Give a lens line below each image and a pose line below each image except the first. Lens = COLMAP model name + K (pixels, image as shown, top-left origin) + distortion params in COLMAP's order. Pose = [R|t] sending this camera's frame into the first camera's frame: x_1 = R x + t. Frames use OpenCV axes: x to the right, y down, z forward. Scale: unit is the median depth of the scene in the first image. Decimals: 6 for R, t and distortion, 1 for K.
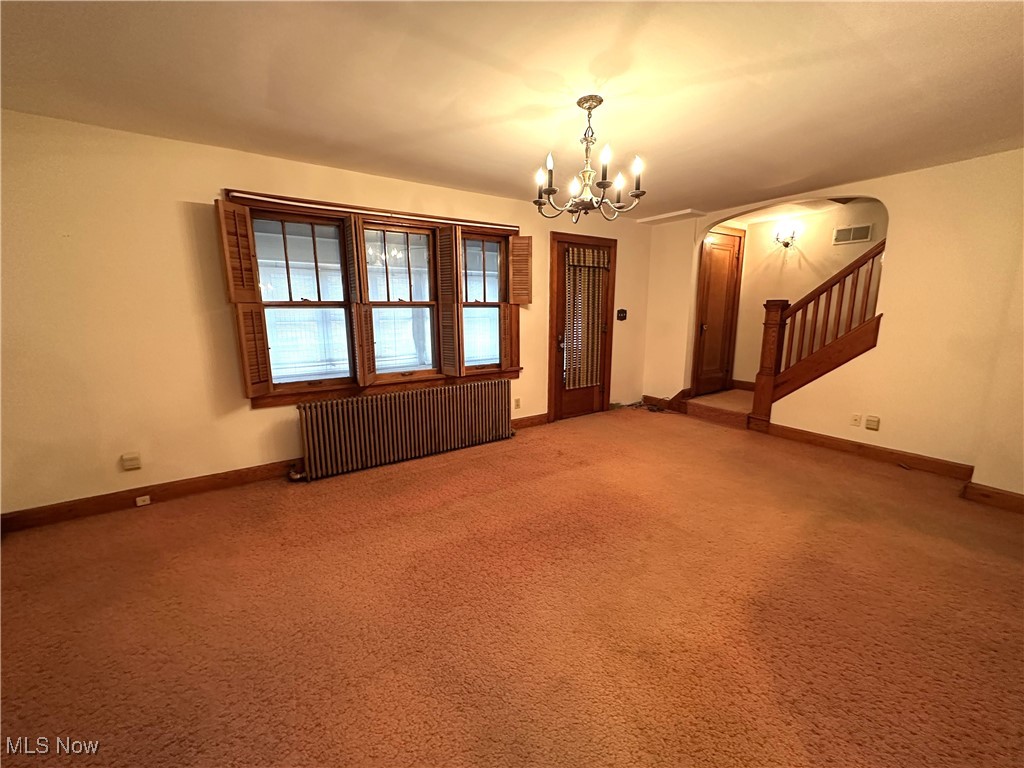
lens RADIAL K [[406.5, 0, 512.0], [0, 406.5, 384.0], [0, 0, 1]] dist [-0.000473, -0.000506]
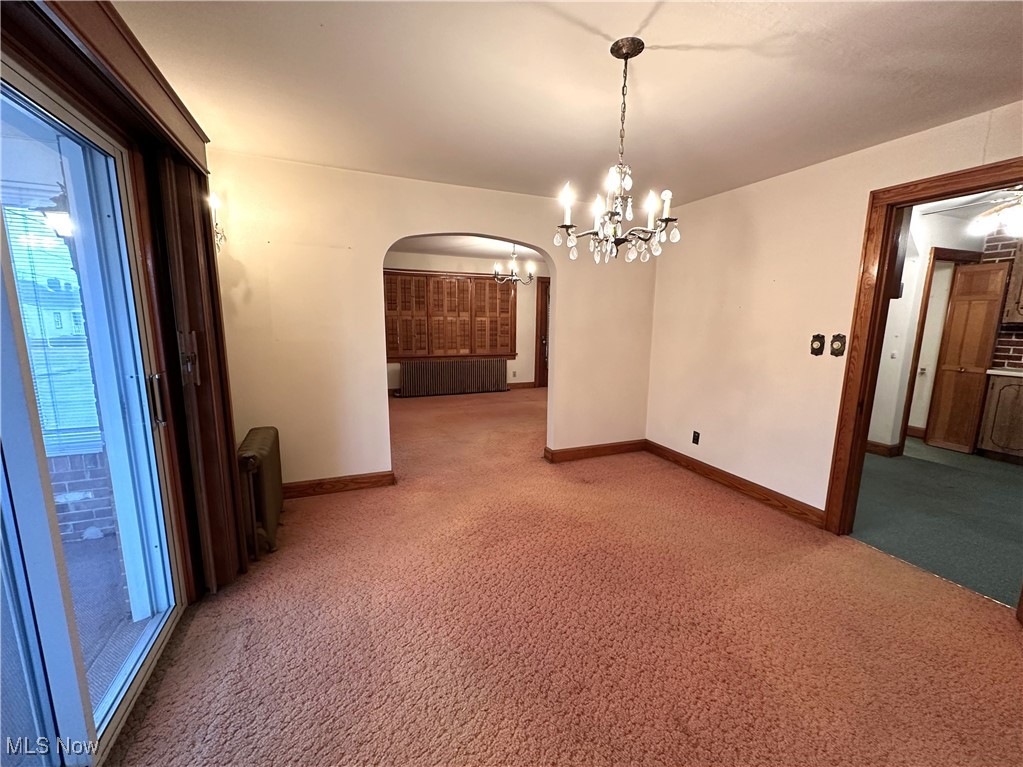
lens RADIAL K [[409.2, 0, 511.5], [0, 409.2, 383.5], [0, 0, 1]] dist [0.000122, -0.000001]
pose [[0.979235, 0.048936, -0.196735, 0.401096], [-0.054085, 0.998318, -0.020884, 0.144575], [0.195382, 0.031091, 0.980234, -0.832314]]
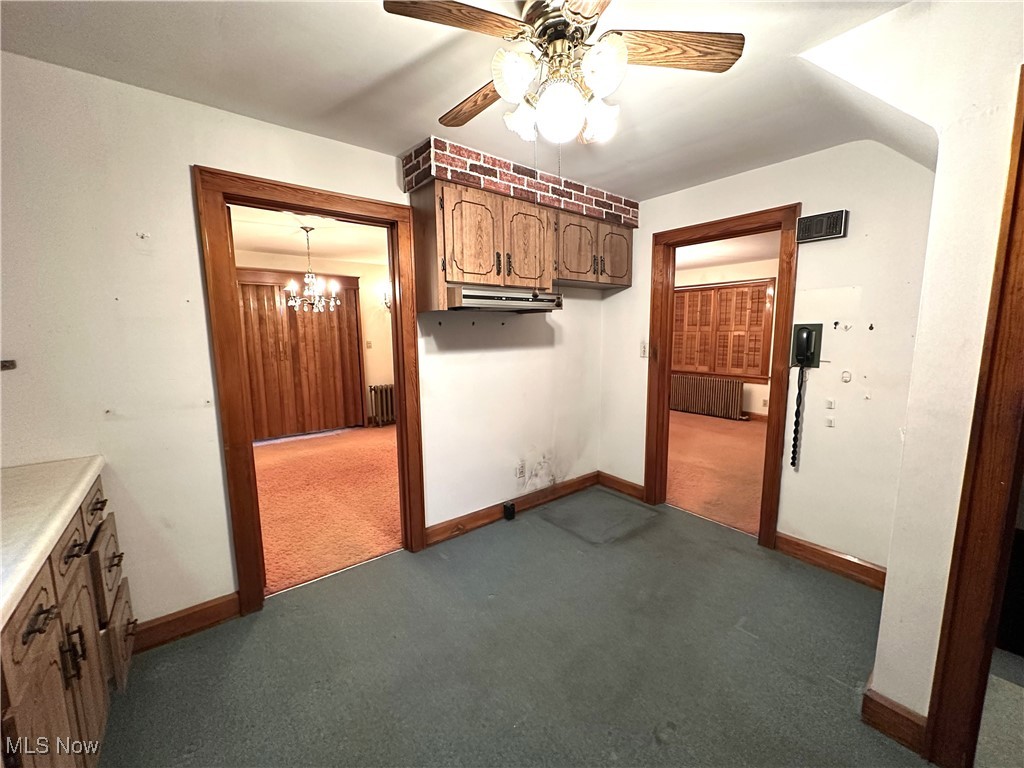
lens RADIAL K [[406.5, 0, 512.0], [0, 406.5, 384.0], [0, 0, 1]] dist [-0.000473, -0.000506]
pose [[0.071007, 0.132981, -0.988572, 1.488363], [-0.176559, 0.977100, 0.118756, -0.030810], [0.981725, 0.166109, 0.092860, 0.030489]]
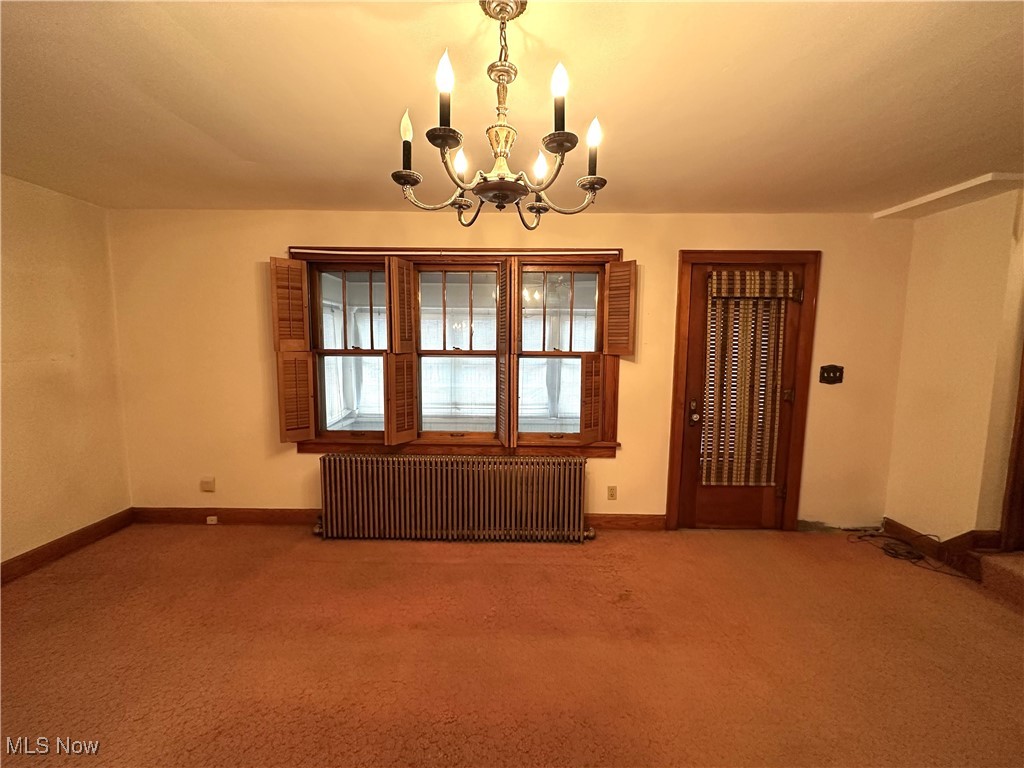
lens RADIAL K [[406.5, 0, 512.0], [0, 406.5, 384.0], [0, 0, 1]] dist [-0.000473, -0.000506]
pose [[0.825084, 0.068247, -0.560873, 0.291699], [-0.116841, 0.991830, -0.051195, -0.095849], [0.552797, 0.107774, 0.826317, 0.341919]]
